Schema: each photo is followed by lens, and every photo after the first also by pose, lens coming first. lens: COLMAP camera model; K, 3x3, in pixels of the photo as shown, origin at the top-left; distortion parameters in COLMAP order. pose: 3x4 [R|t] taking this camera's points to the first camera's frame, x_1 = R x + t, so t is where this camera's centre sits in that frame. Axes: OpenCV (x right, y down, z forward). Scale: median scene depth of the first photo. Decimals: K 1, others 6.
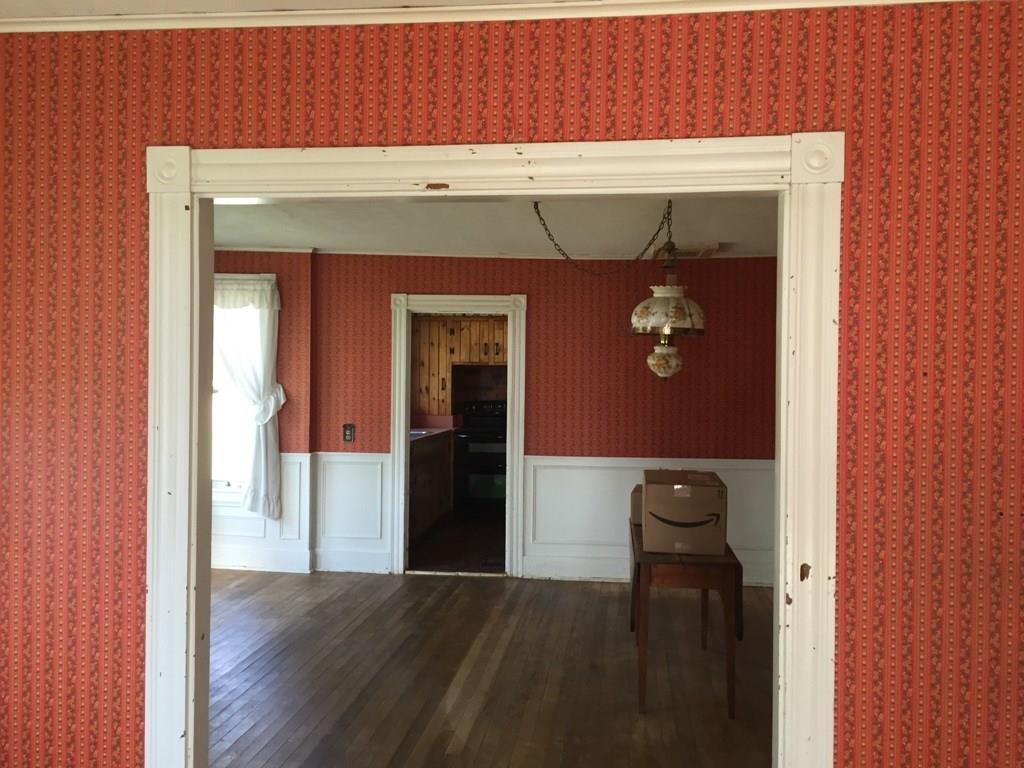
lens RADIAL K [[903.1, 0, 511.8], [0, 903.1, 383.1], [0, 0, 1]] dist [0.013413, 0.001954]
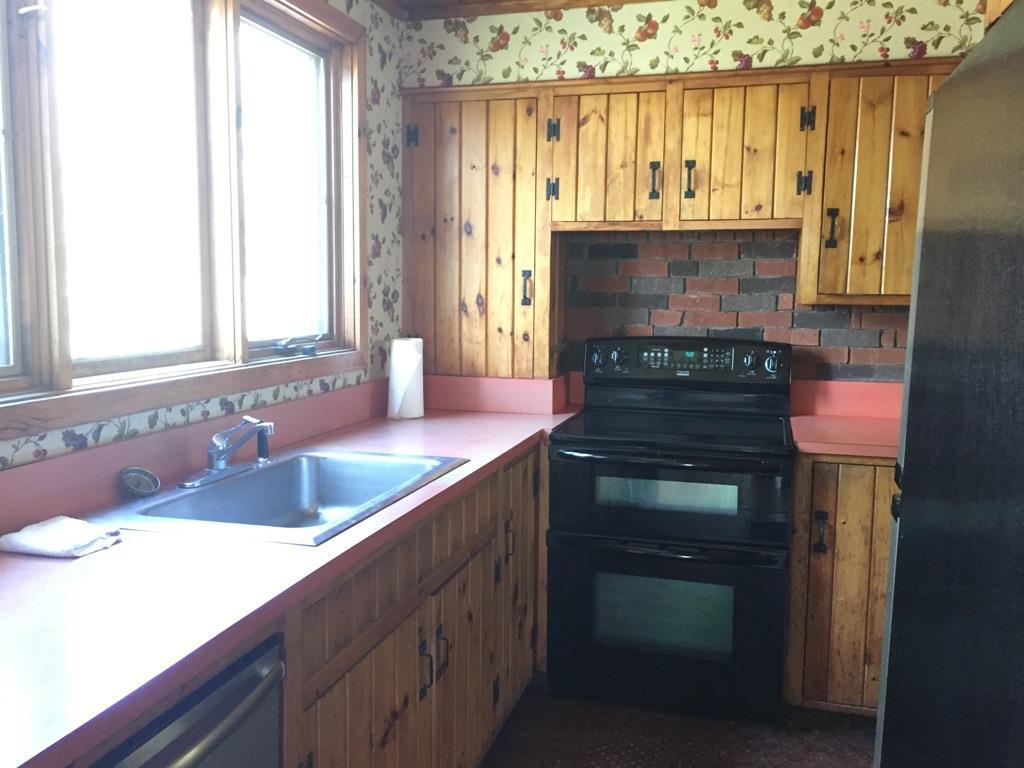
lens RADIAL K [[903.1, 0, 512.3], [0, 903.1, 386.1], [0, 0, 1]] dist [0.013413, 0.001954]
pose [[0.986690, 0.022995, -0.160979, -0.025055], [-0.004836, 0.993662, 0.112301, -0.000291], [0.162541, -0.110028, 0.980548, 0.658830]]
